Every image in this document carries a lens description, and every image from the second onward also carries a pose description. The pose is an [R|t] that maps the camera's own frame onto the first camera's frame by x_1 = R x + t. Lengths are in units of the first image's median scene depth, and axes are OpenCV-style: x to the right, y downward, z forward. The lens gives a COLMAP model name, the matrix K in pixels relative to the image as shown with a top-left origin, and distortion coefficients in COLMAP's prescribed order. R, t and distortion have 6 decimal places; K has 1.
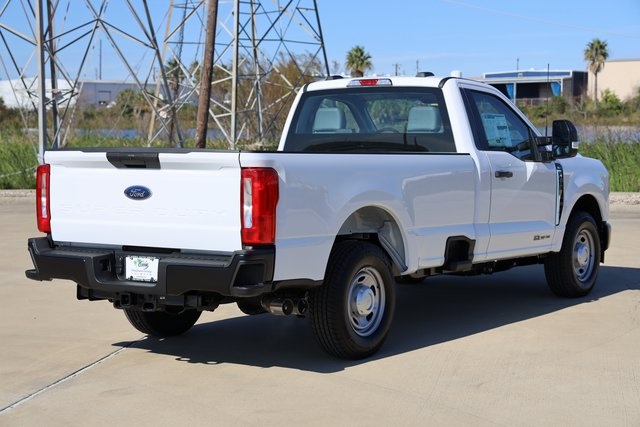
lens RADIAL K [[1225.8, 0, 320.0], [0, 1225.8, 213.5], [0, 0, 1]] dist [0.271040, 0.028743]
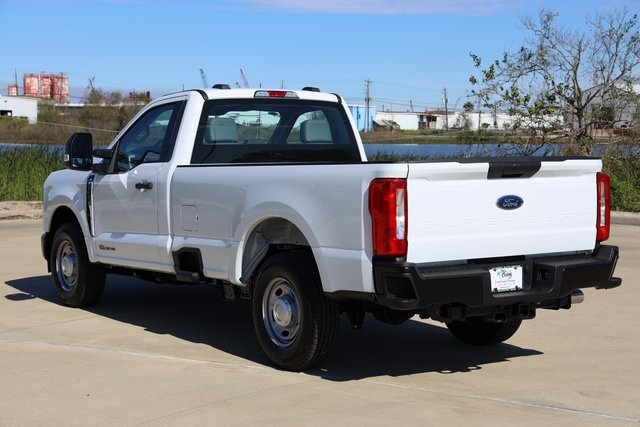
lens RADIAL K [[1239.3, 0, 320.0], [0, 1239.3, 213.5], [0, 0, 1]] dist [0.409534, 0.018506]
pose [[0.334039, -0.049627, 0.941252, -1.132481], [0.064193, 0.997492, 0.029810, -0.047138], [-0.940371, 0.050464, 0.336387, 0.791667]]
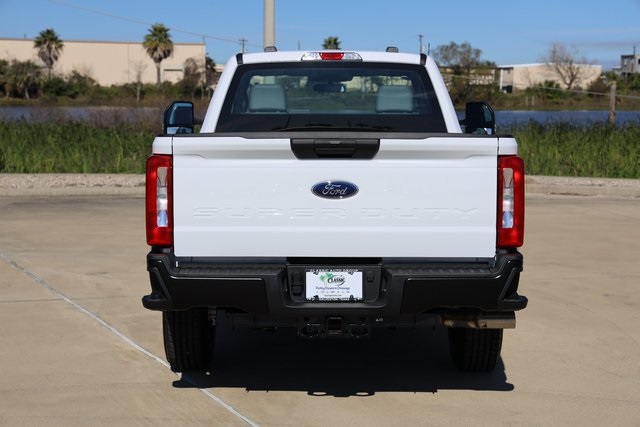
lens RADIAL K [[1225.8, 0, 320.0], [0, 1225.8, 213.5], [0, 0, 1]] dist [0.271040, 0.028743]
pose [[0.815362, -0.039172, 0.577625, -0.599593], [0.029345, 0.999222, 0.026340, -0.022038], [-0.578207, -0.004526, 0.815877, 0.359653]]
